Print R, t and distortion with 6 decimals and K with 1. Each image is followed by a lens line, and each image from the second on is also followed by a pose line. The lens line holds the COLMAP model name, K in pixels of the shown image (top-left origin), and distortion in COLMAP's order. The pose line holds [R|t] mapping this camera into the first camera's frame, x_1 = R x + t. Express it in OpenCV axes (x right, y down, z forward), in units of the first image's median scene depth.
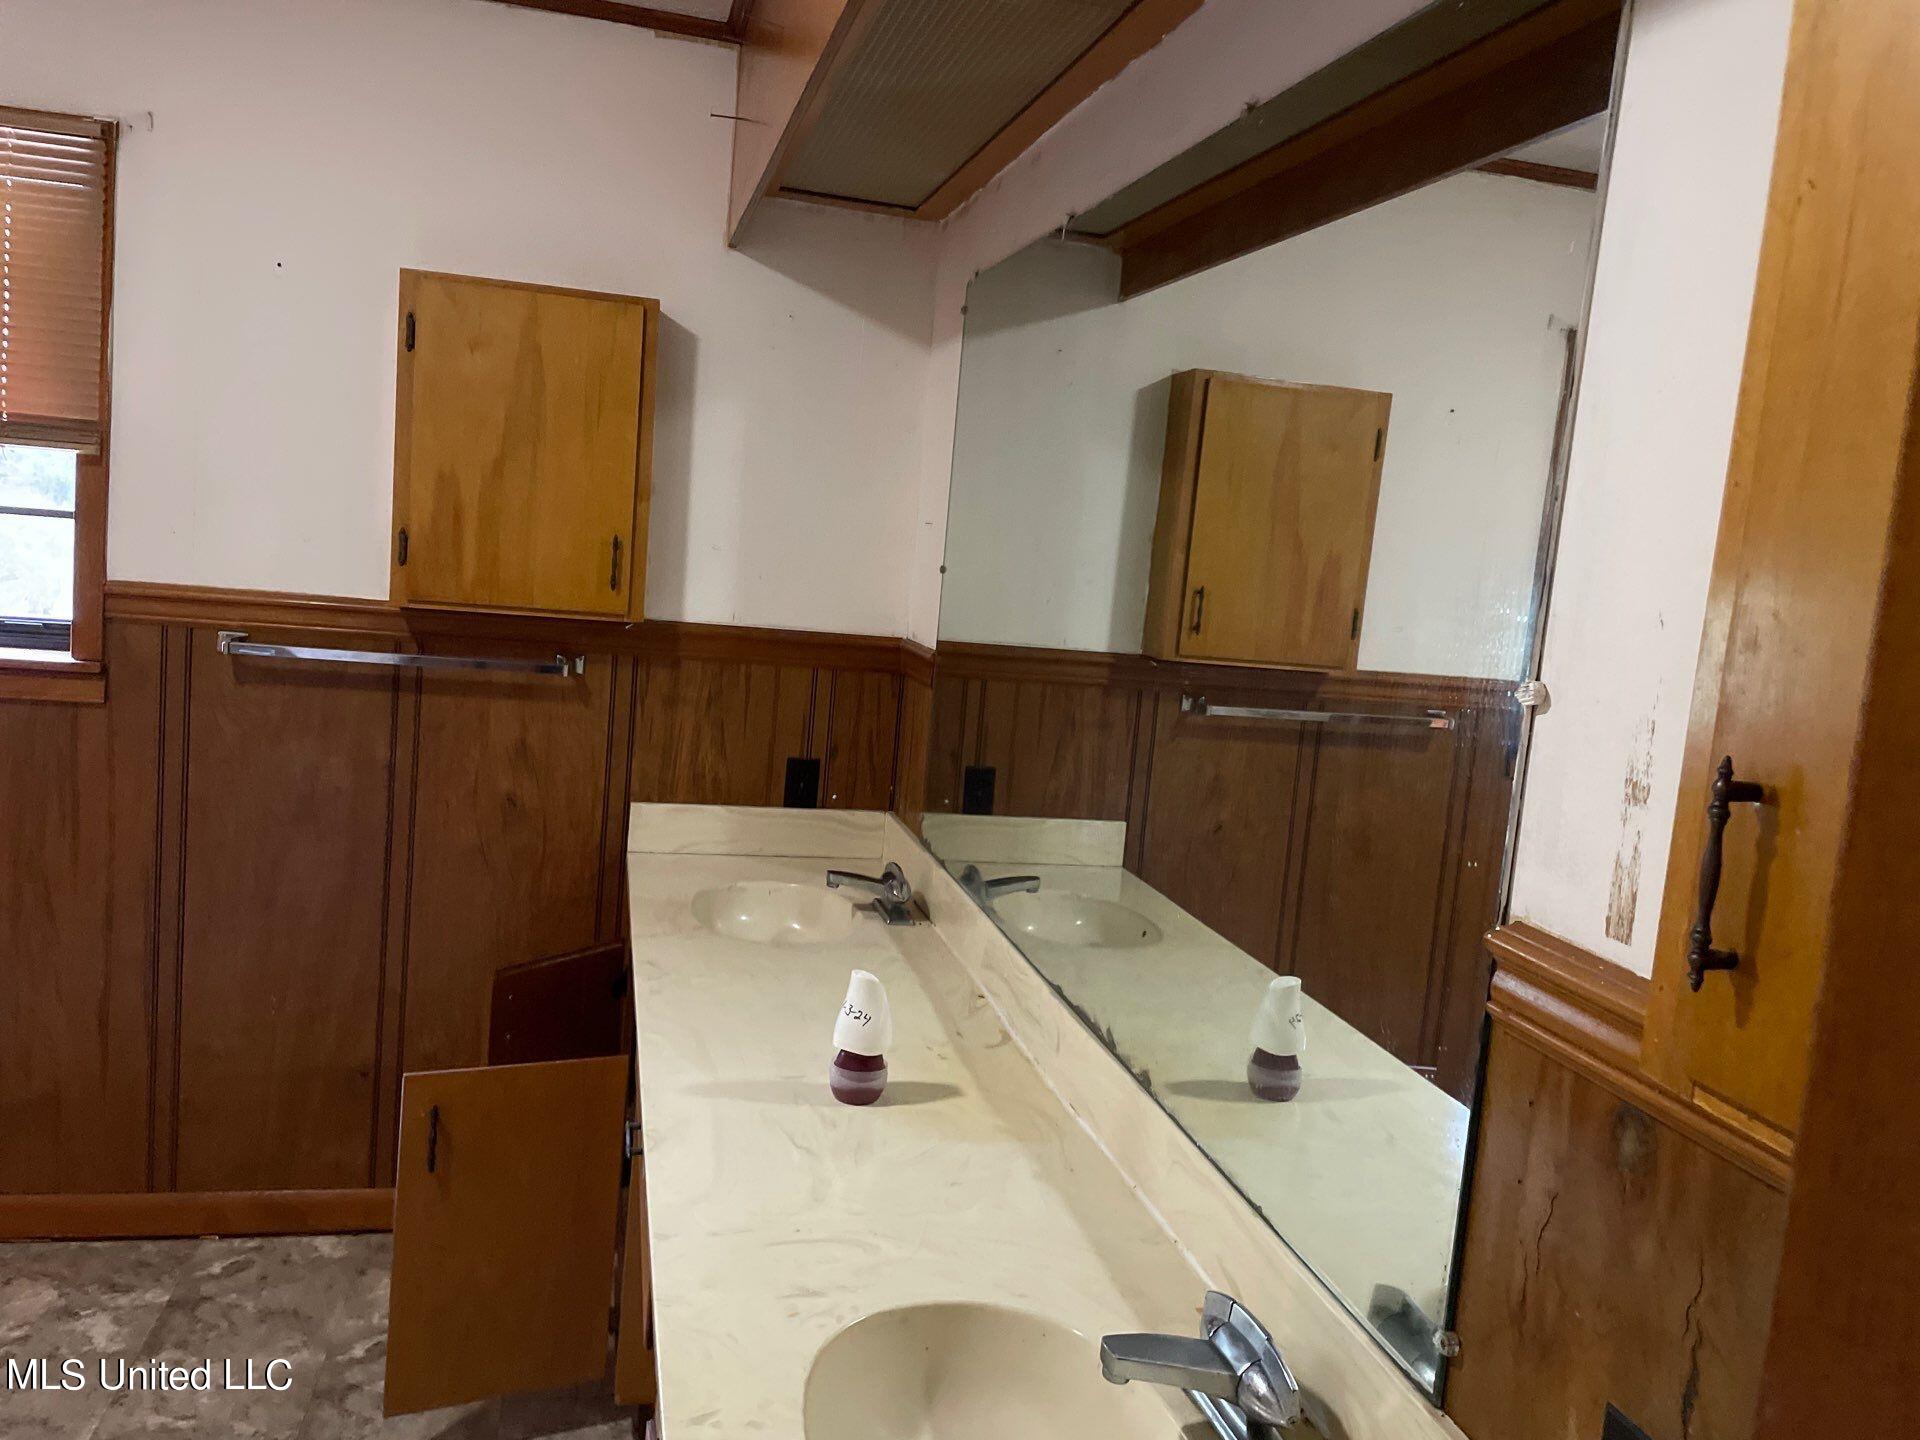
lens RADIAL K [[1471.6, 0, 962.4], [0, 1471.6, 687.8], [0, 0, 1]] dist [0.100055, -0.128306]
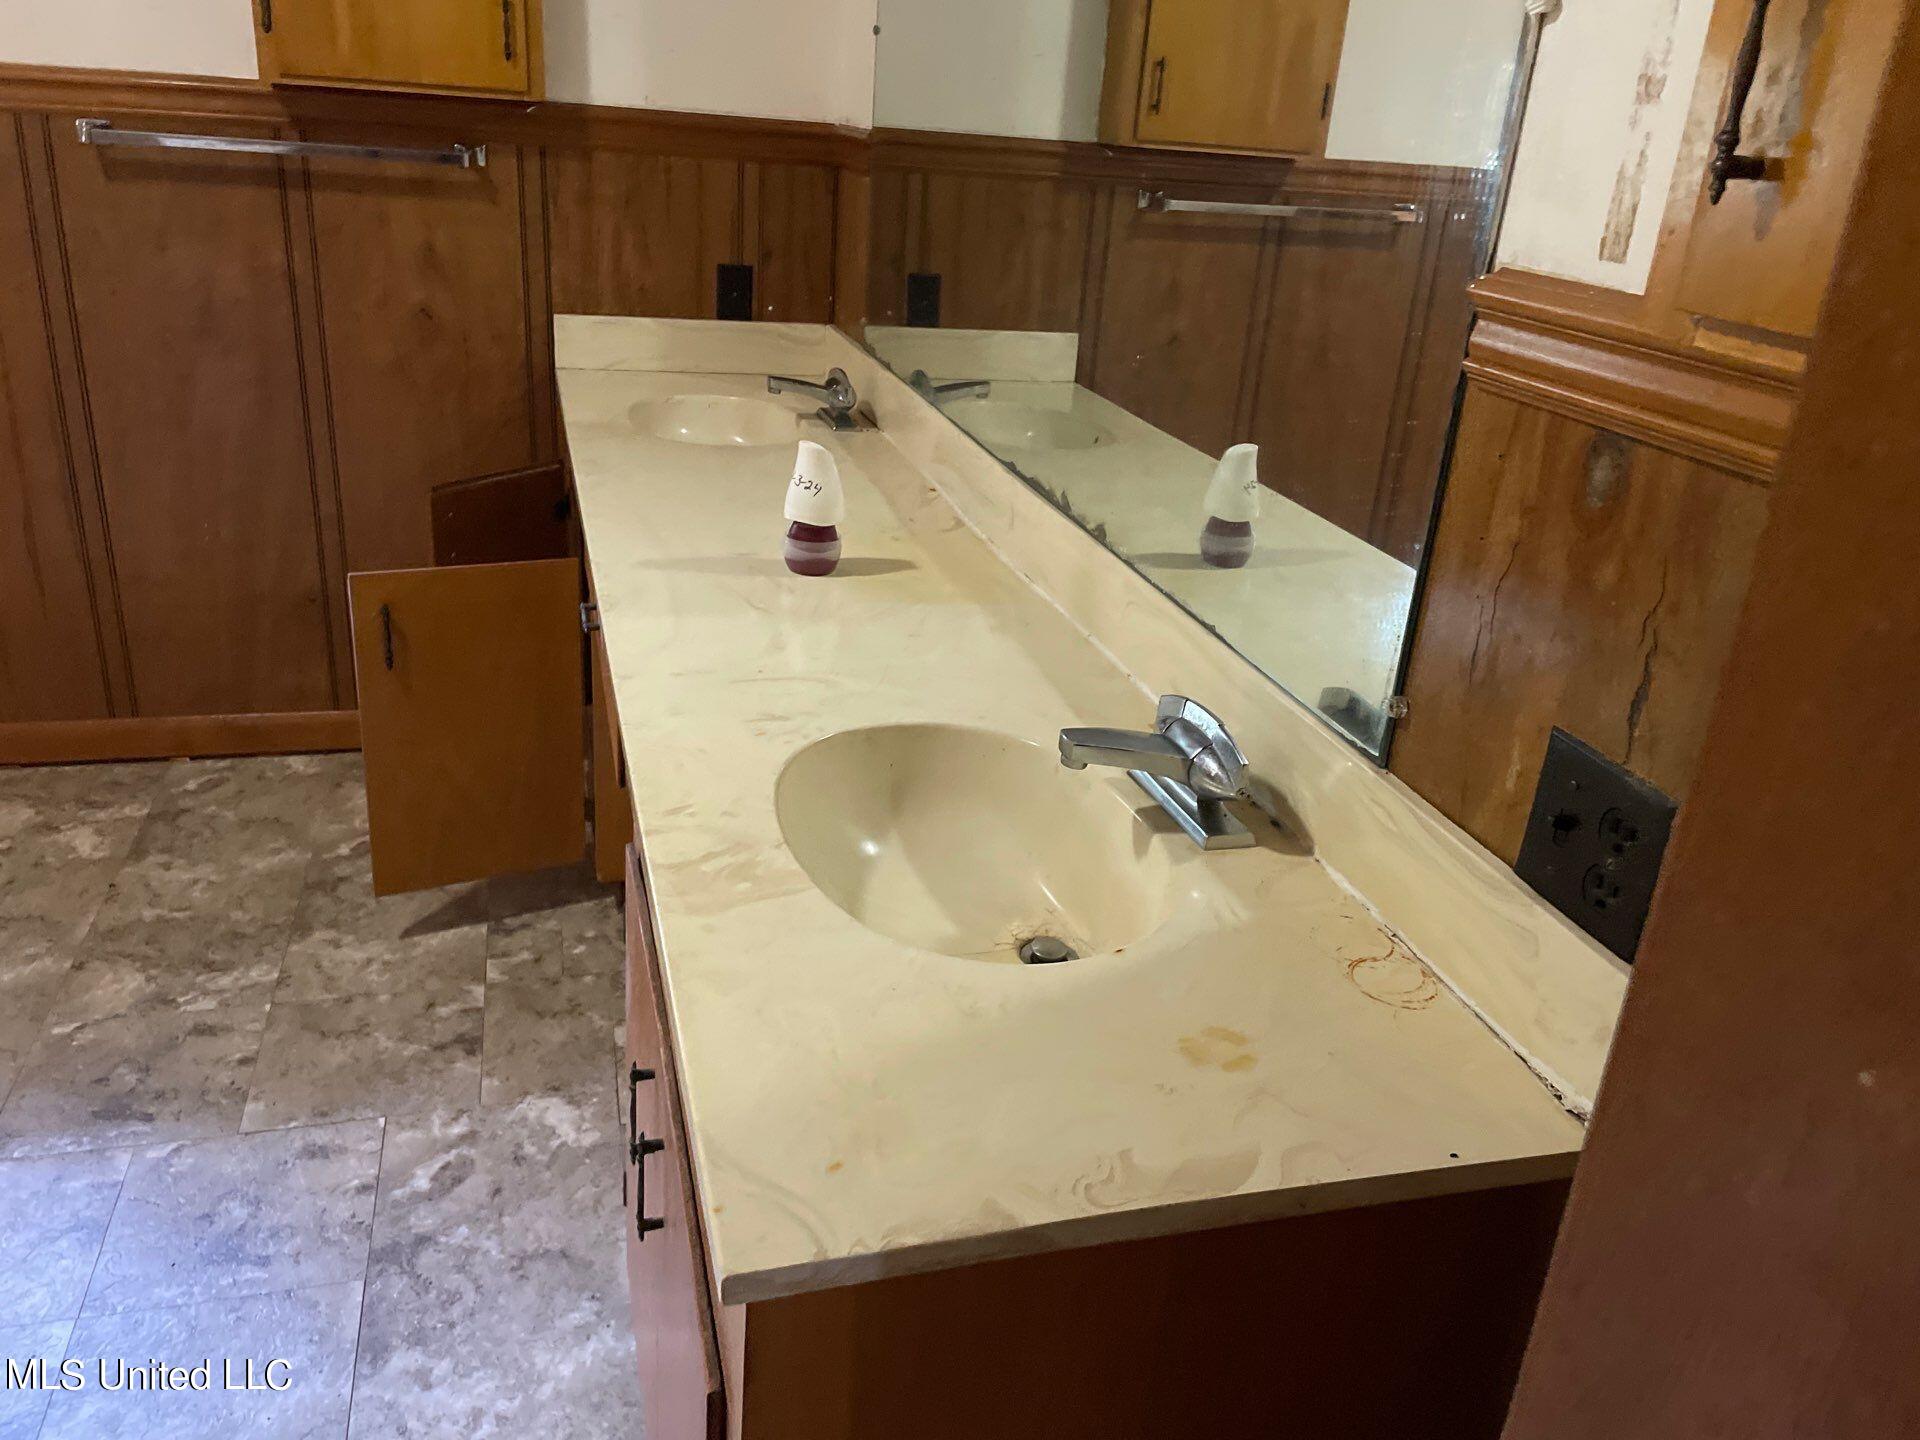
lens RADIAL K [[1478.2, 0, 960.4], [0, 1478.2, 697.2], [0, 0, 1]] dist [0.100177, -0.132319]
pose [[0.999038, -0.030870, 0.031151, -0.003382], [0.021087, 0.960931, 0.275985, 0.058987], [-0.038453, -0.275063, 0.960657, 0.011056]]
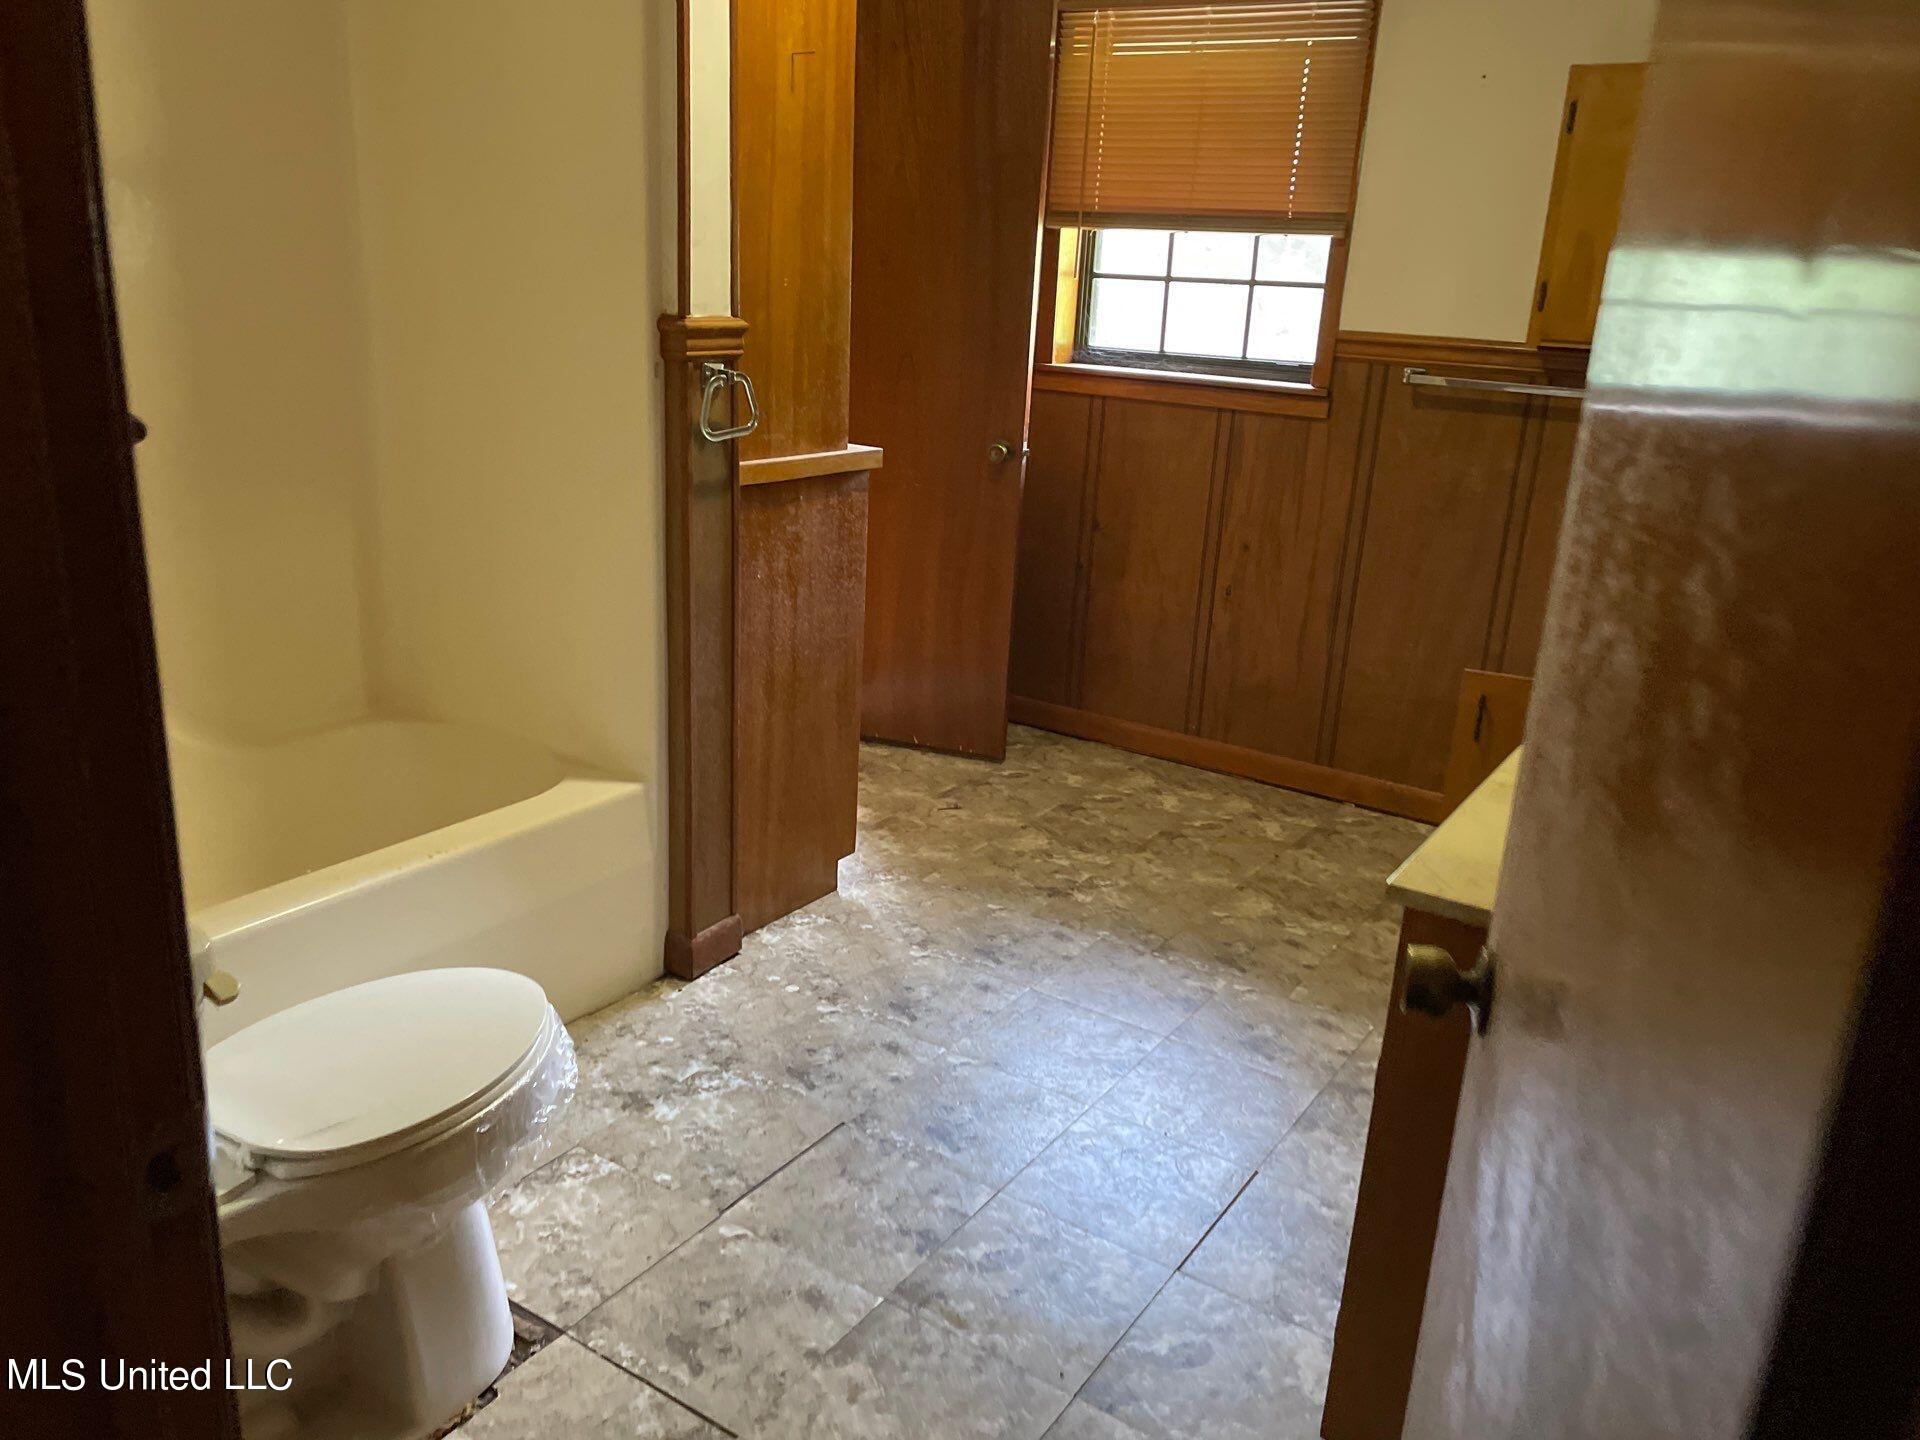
lens RADIAL K [[1464.0, 0, 960.0], [0, 1464.0, 720.0], [0, 0, 1]] dist [0.037945, -0.002826]
pose [[0.692966, 0.170651, -0.700483, 0.225795], [-0.078001, 0.983626, 0.162467, 0.094566], [0.716739, -0.057946, 0.694930, -0.255406]]
